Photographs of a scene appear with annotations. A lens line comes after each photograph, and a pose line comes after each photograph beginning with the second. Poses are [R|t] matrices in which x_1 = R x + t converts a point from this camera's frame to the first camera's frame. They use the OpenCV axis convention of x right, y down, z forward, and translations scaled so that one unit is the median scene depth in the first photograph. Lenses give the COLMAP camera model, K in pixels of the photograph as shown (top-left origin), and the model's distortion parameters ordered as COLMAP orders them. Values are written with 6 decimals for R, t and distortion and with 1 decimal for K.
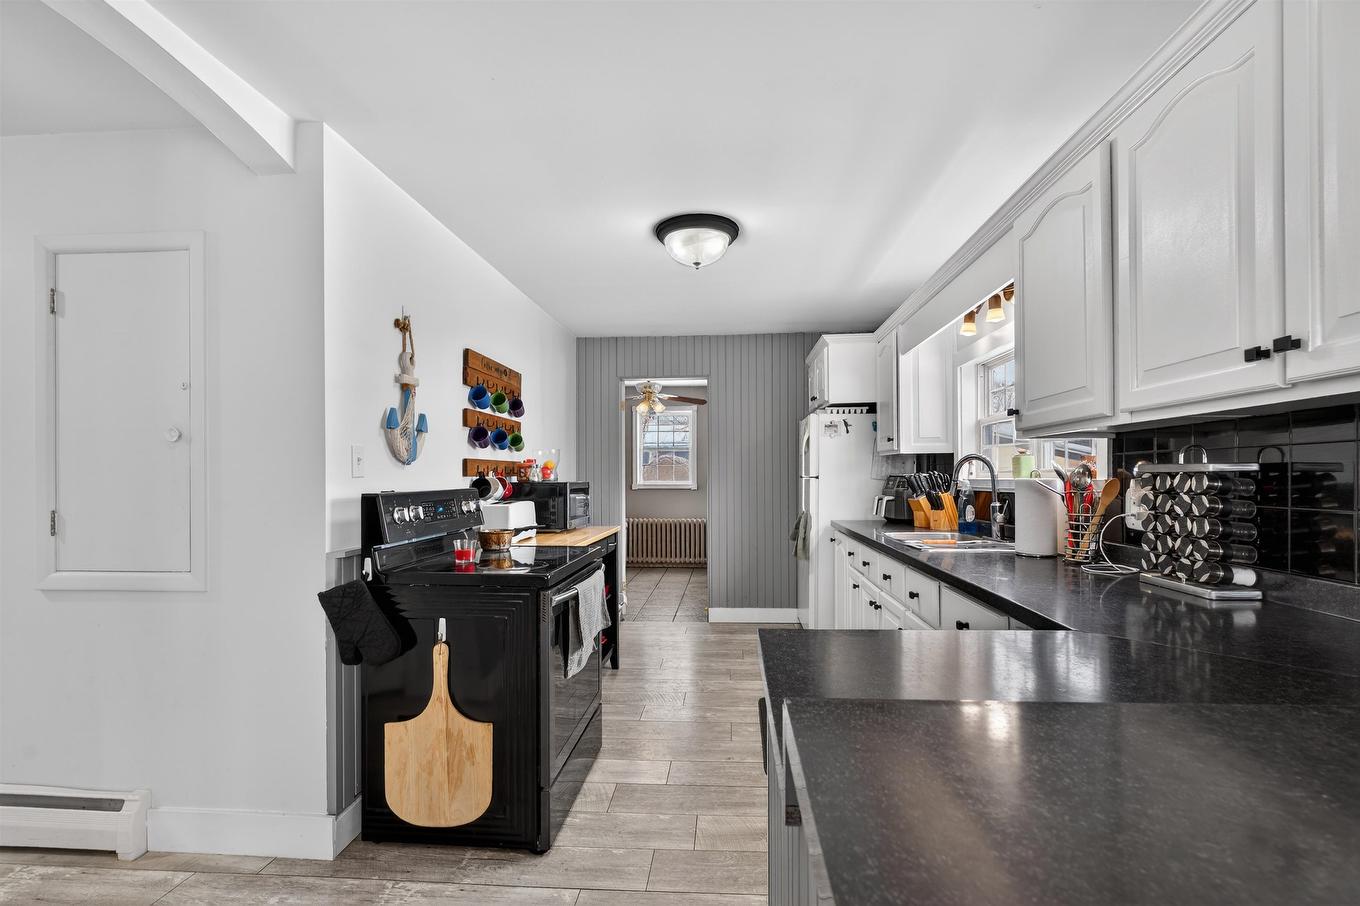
lens RADIAL K [[613.8, 0, 685.5], [0, 613.8, 454.9], [0, 0, 1]] dist [-0.000765, 0.000117]
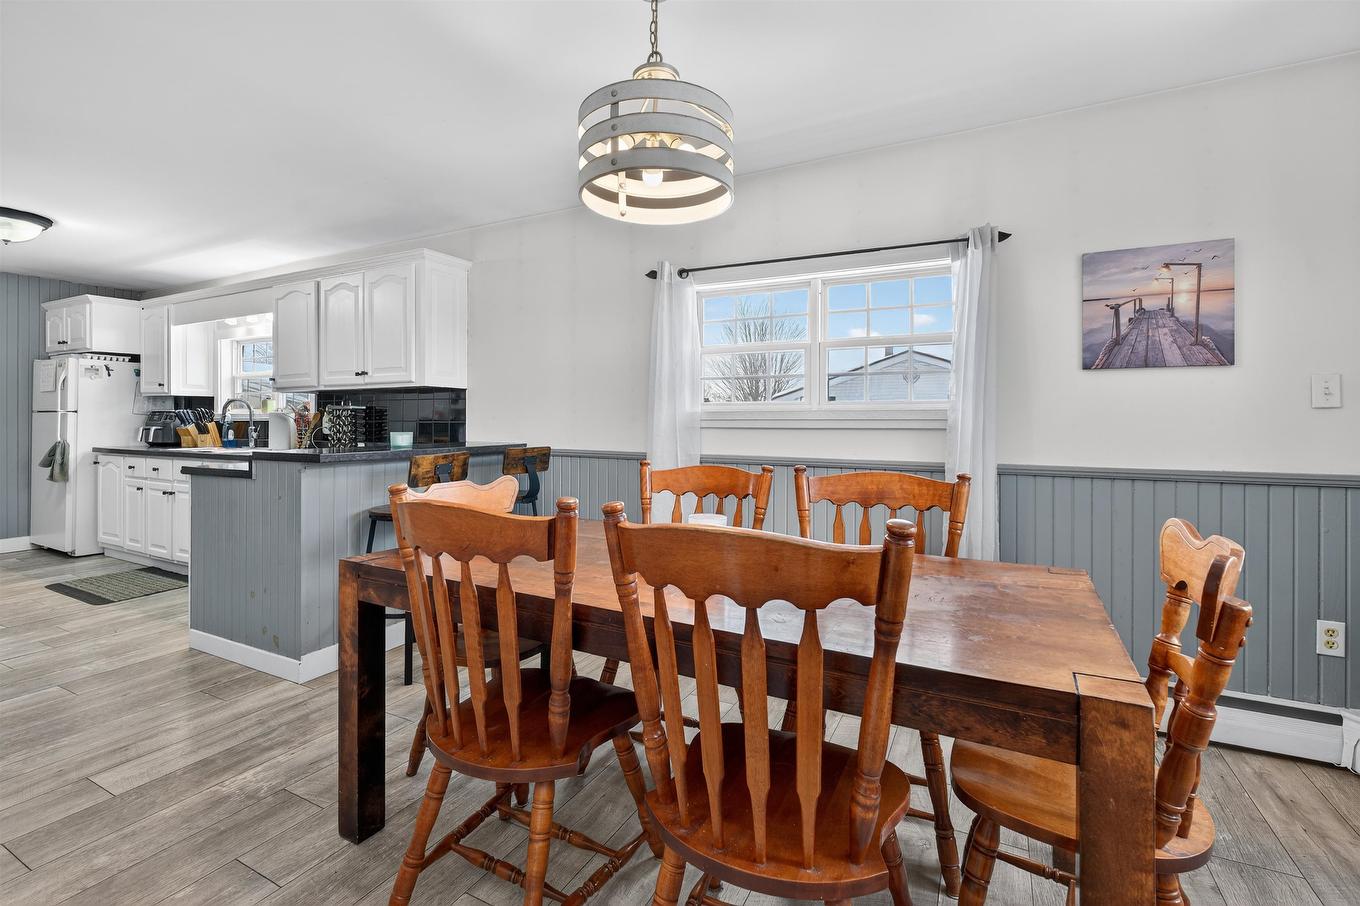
lens RADIAL K [[591.1, 0, 679.9], [0, 591.1, 448.4], [0, 0, 1]] dist [-0.000014, 0.000081]
pose [[0.393895, -0.033339, 0.918551, -0.499960], [-0.037723, 0.997914, 0.052396, 0.004793], [-0.918381, -0.055289, 0.391816, -0.695585]]
